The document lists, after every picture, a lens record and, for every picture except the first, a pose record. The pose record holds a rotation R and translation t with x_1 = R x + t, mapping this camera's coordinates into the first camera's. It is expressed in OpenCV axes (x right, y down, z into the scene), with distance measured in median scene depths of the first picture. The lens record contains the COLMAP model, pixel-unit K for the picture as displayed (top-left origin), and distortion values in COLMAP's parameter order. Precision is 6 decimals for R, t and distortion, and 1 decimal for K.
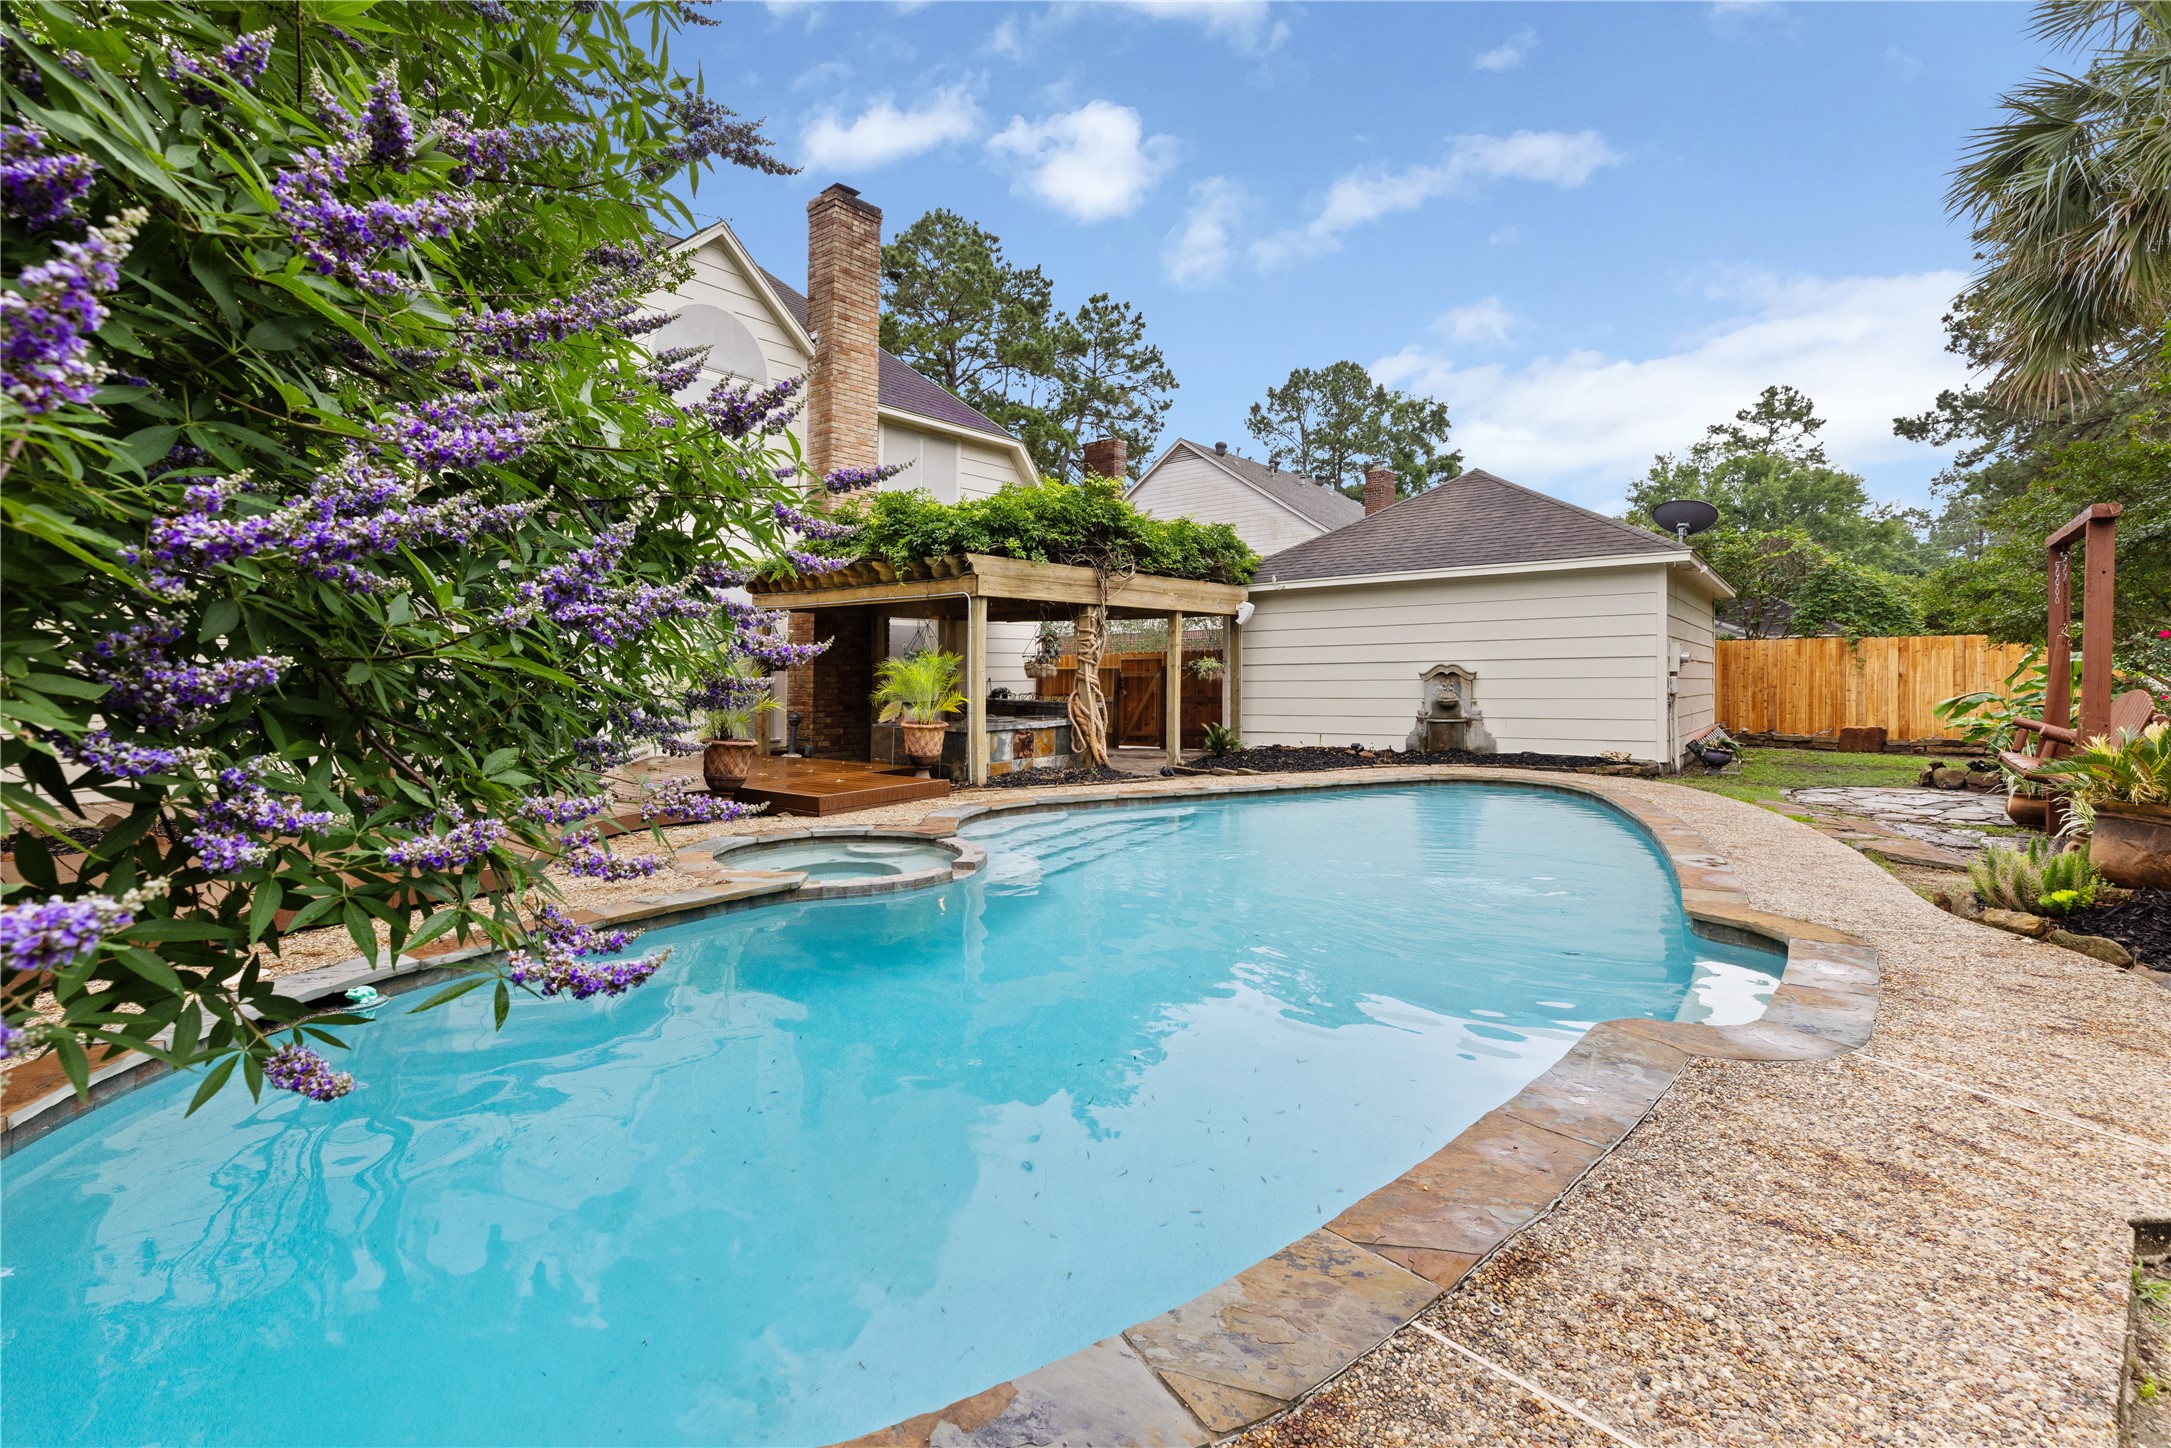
lens RADIAL K [[977.3, 0, 1085.5], [0, 977.3, 724.0], [0, 0, 1]] dist [0.000360, 0.000029]
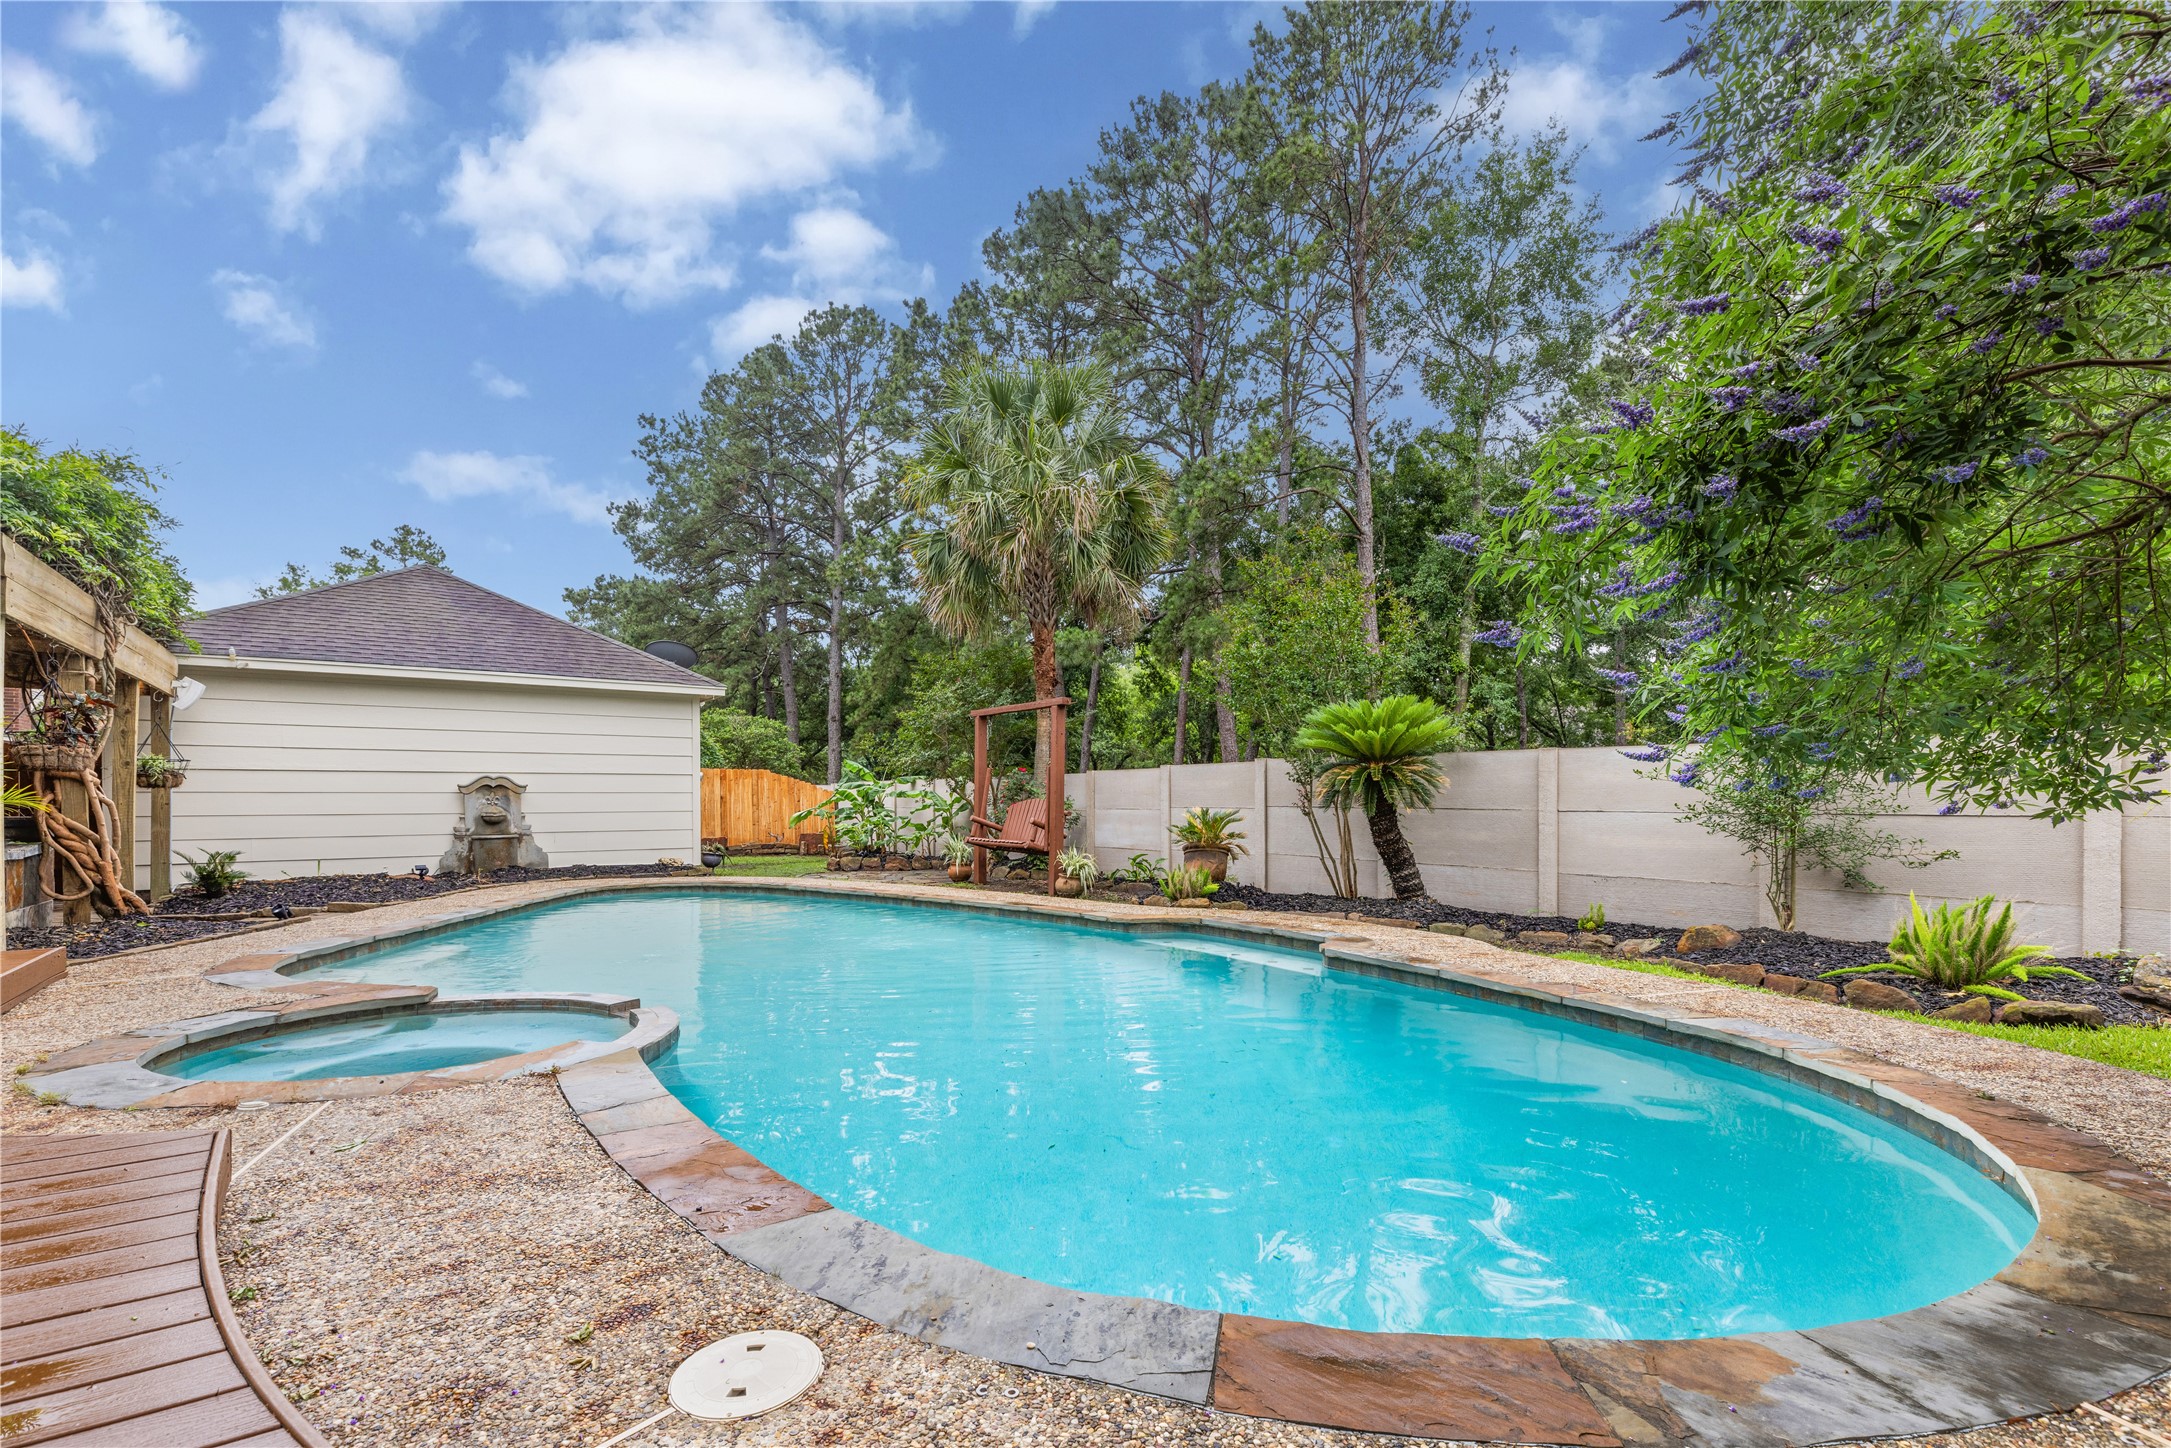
lens RADIAL K [[956.4, 0, 1086.9], [0, 956.4, 800.8], [0, 0, 1]] dist [-0.000238, 0.000012]
pose [[0.288446, 0.011248, 0.957430, -0.329902], [0.042433, 0.998798, -0.024517, 0.008516], [-0.956556, 0.047699, 0.287622, 0.200671]]
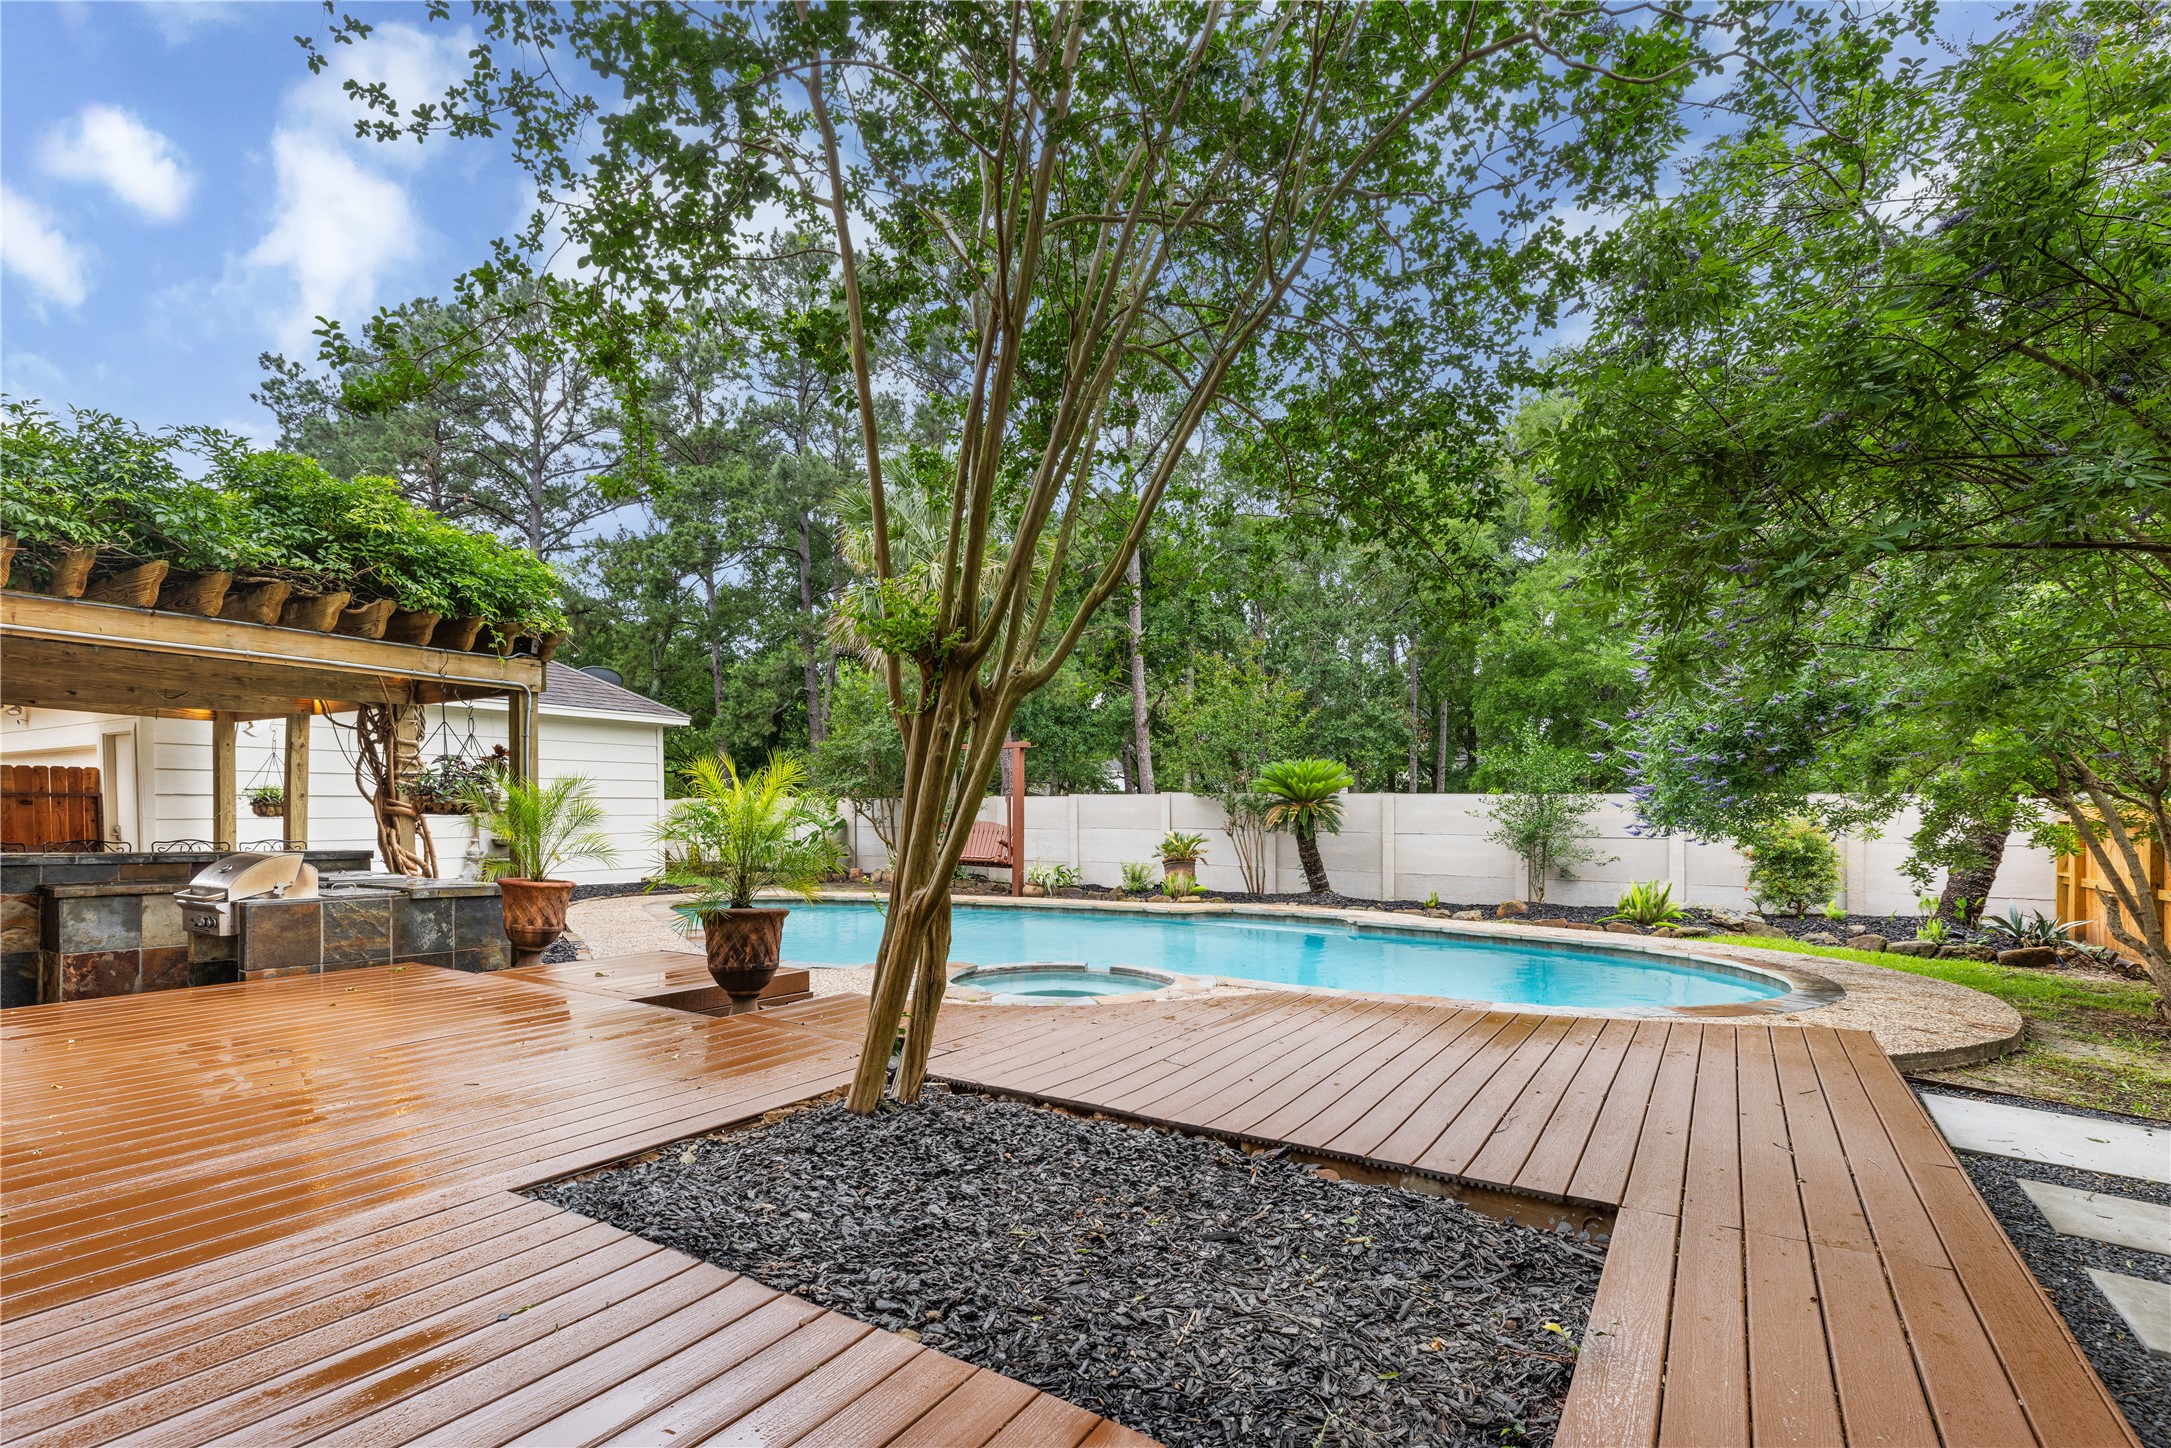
lens RADIAL K [[977.3, 0, 1085.5], [0, 977.3, 724.0], [0, 0, 1]] dist [0.000360, 0.000029]
pose [[-0.095297, 0.096638, 0.990747, -0.635220], [0.042531, 0.994763, -0.092938, -0.021309], [-0.994540, 0.033280, -0.098908, 0.518570]]
